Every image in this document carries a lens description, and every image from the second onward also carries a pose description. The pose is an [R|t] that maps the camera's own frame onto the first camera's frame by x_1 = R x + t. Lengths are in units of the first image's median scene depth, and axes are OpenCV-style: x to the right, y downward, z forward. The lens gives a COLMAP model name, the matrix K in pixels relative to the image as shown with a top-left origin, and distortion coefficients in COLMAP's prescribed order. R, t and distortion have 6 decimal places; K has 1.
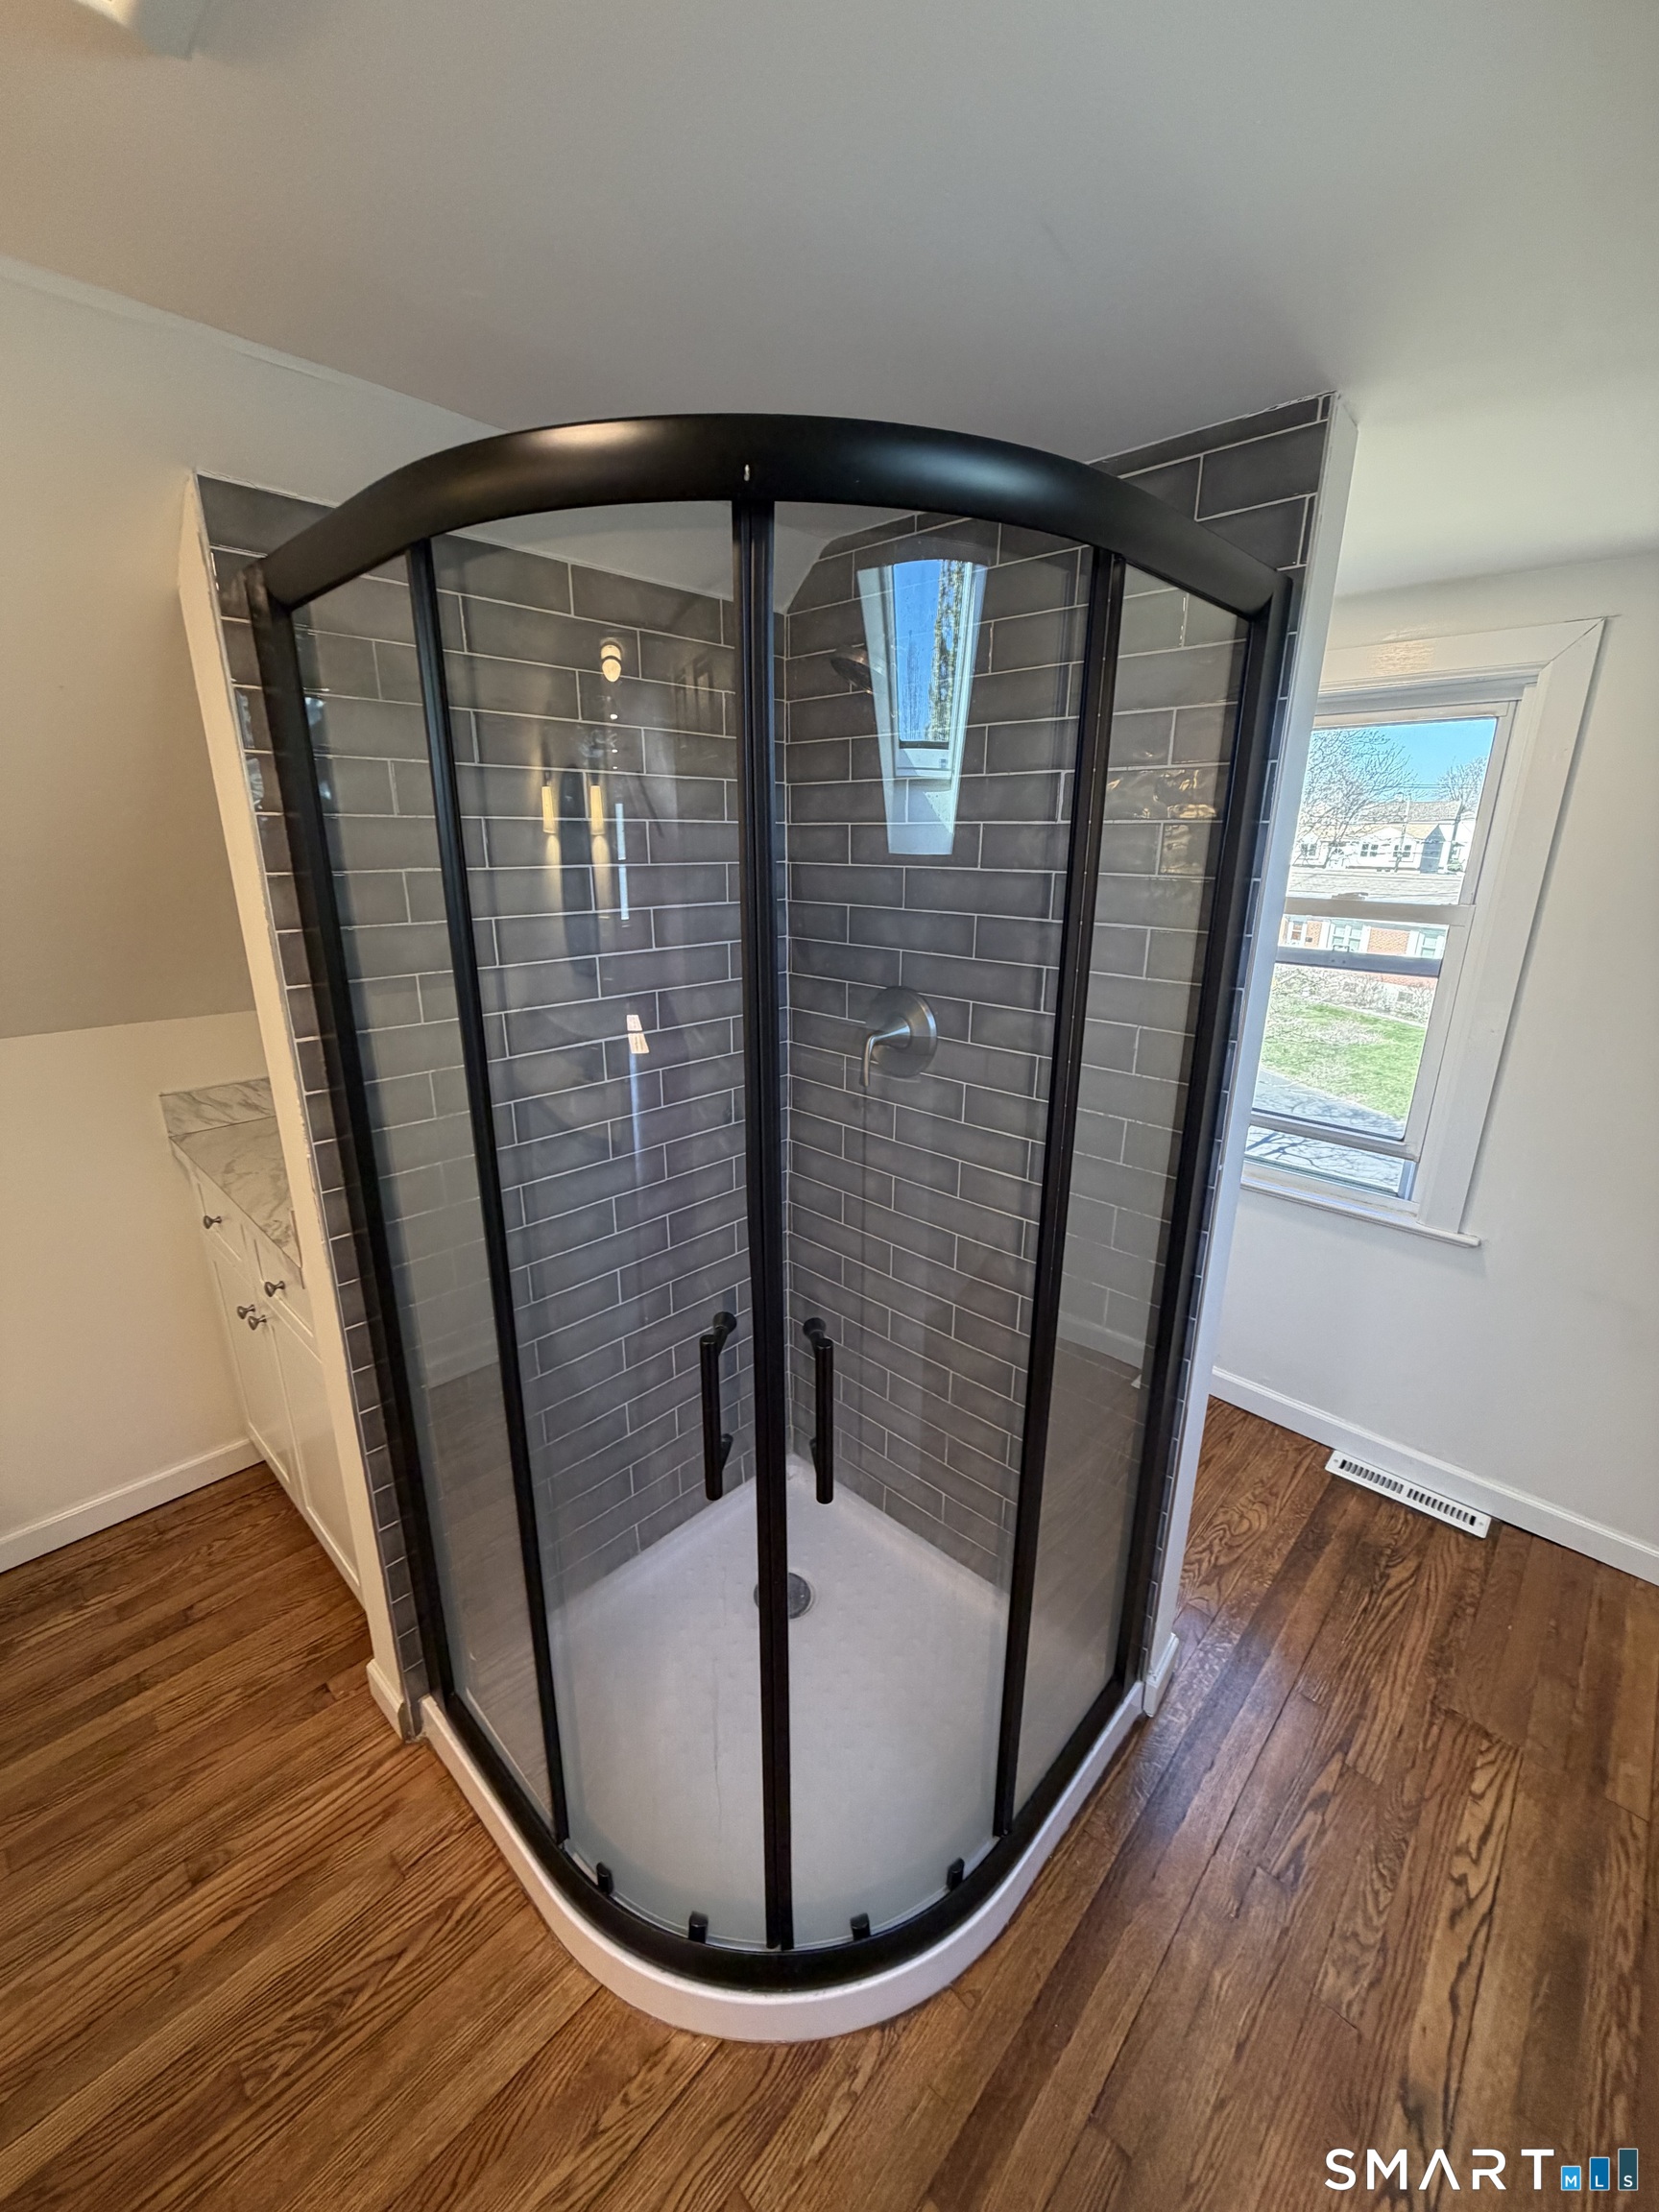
lens RADIAL K [[880.8, 0, 824.8], [0, 880.8, 1101.8], [0, 0, 1]] dist [0.000283, 0.000780]
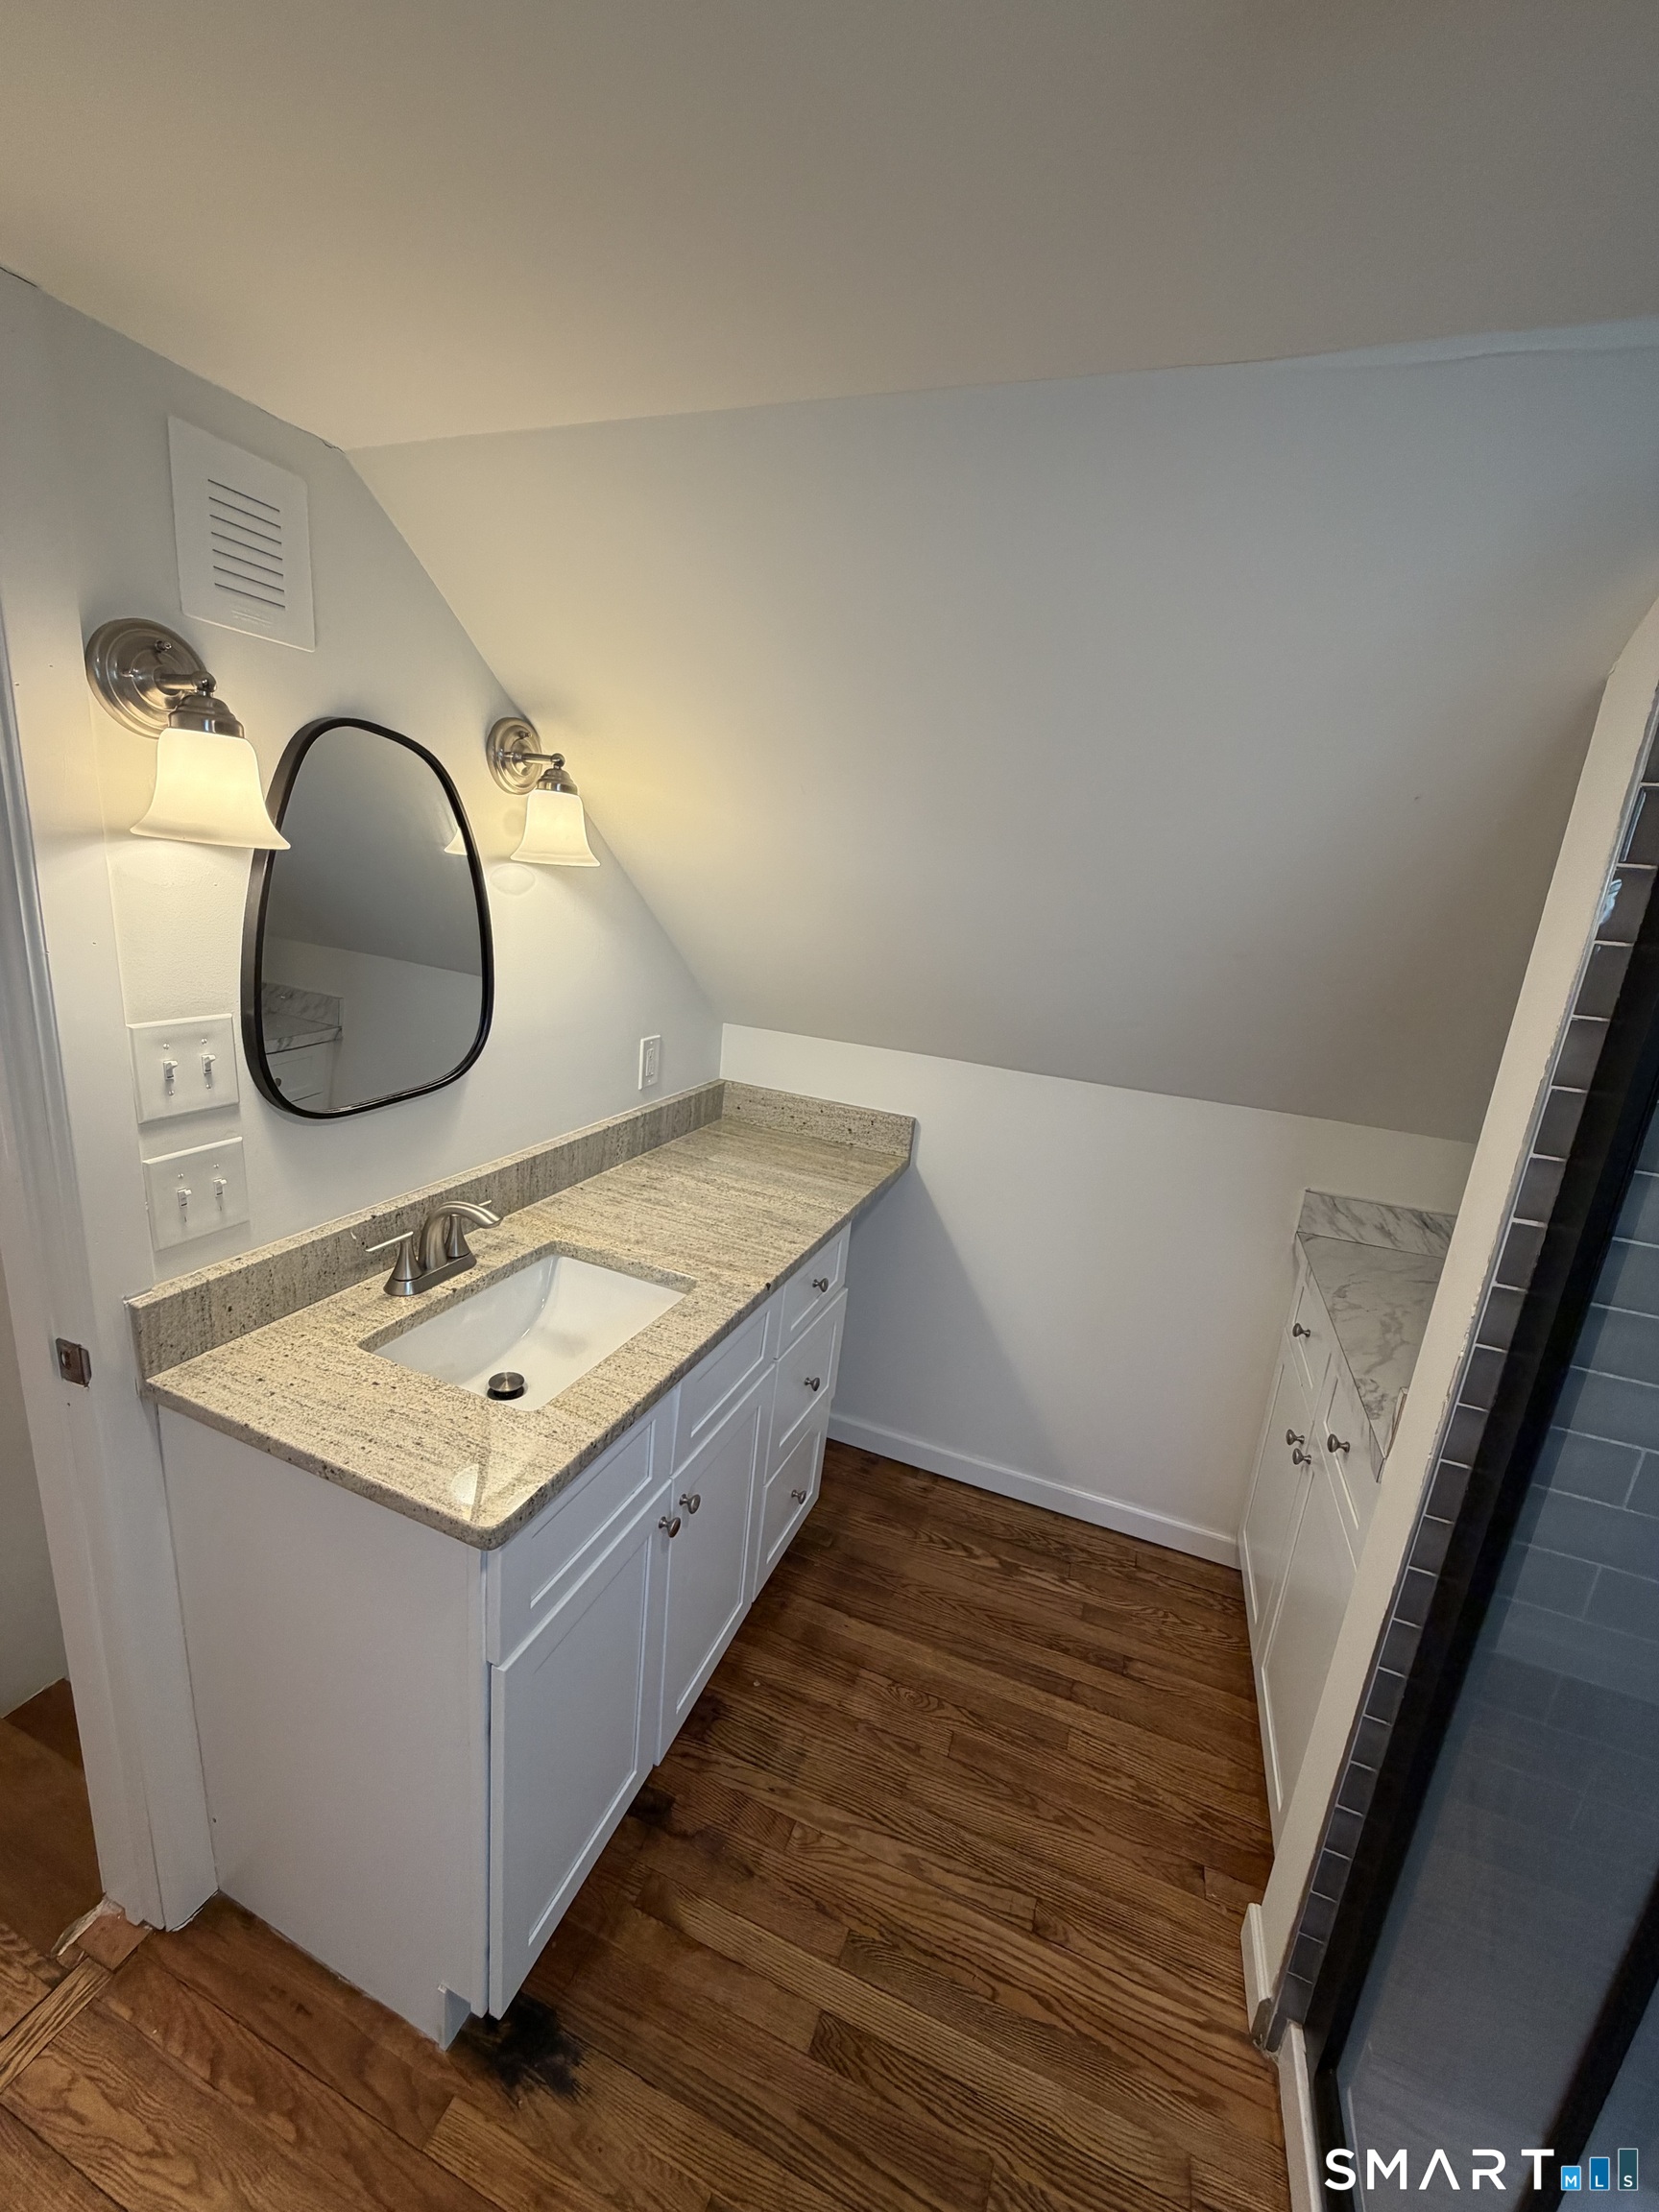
lens RADIAL K [[880.8, 0, 824.3], [0, 880.8, 1101.1], [0, 0, 1]] dist [0.000283, 0.000780]
pose [[0.381834, 0.253230, -0.888863, -0.119261], [-0.346049, 0.930947, 0.116565, -0.033964], [0.857002, 0.263082, 0.443097, 0.073177]]
